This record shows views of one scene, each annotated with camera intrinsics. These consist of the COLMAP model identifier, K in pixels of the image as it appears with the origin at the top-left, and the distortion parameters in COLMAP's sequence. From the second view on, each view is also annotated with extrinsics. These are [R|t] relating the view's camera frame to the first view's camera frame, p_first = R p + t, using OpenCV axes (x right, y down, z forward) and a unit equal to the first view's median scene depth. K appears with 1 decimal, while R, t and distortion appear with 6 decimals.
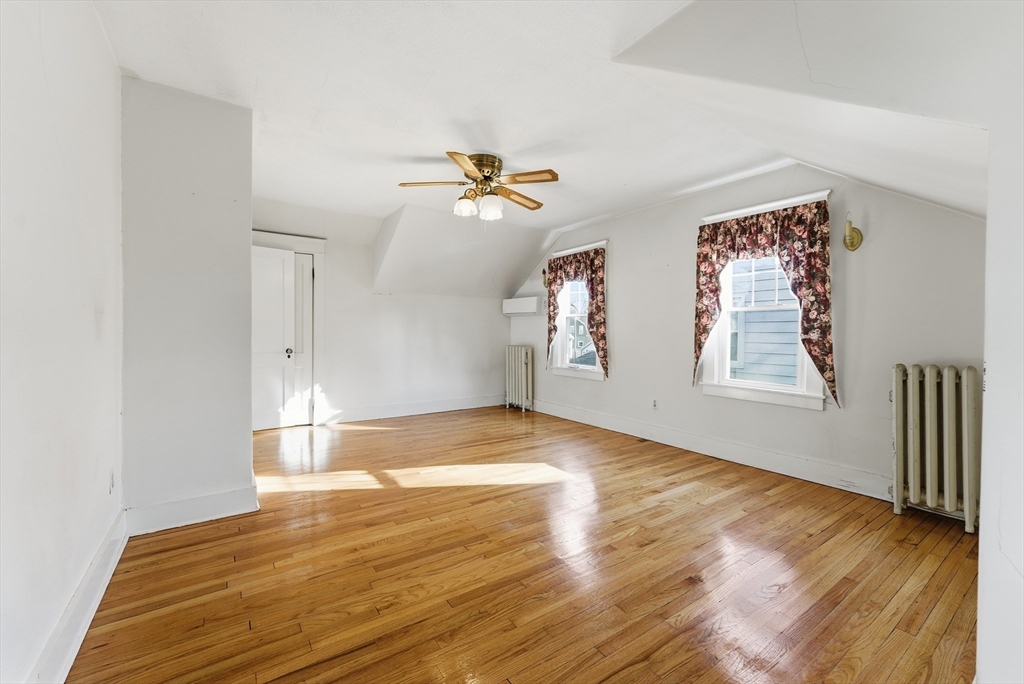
lens RADIAL K [[417.6, 0, 510.7], [0, 417.6, 337.9], [0, 0, 1]] dist [0.000213, 0.000203]
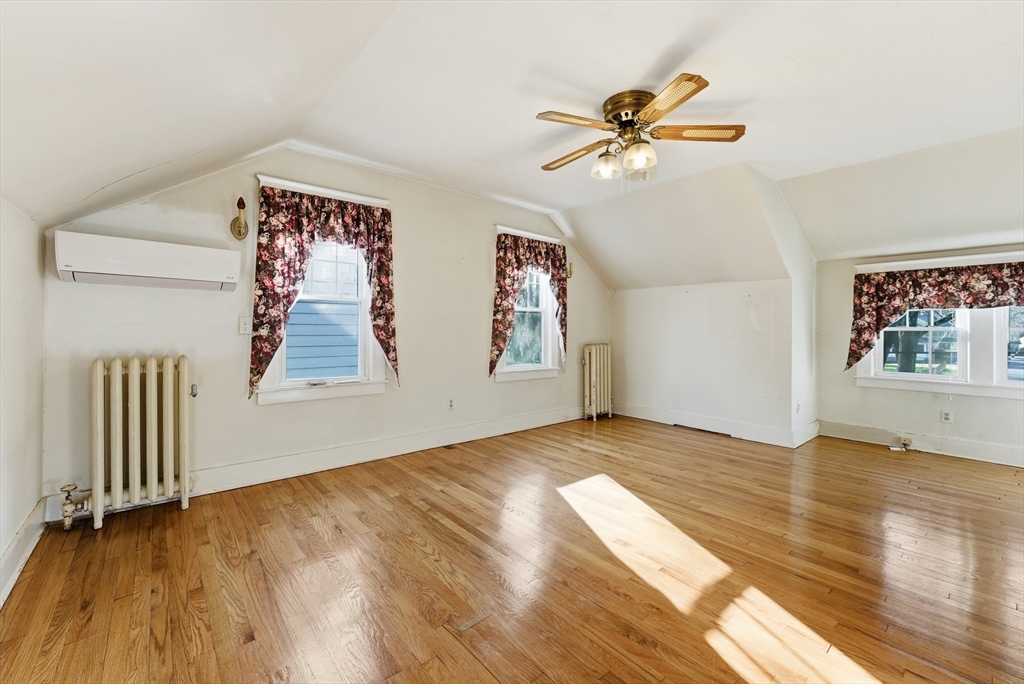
lens RADIAL K [[417.6, 0, 510.7], [0, 417.6, 337.9], [0, 0, 1]] dist [0.000213, 0.000203]
pose [[-0.093746, -0.022301, 0.995346, -0.586296], [0.008373, 0.999696, 0.023187, -0.010542], [-0.995561, 0.010508, -0.093530, 0.953171]]
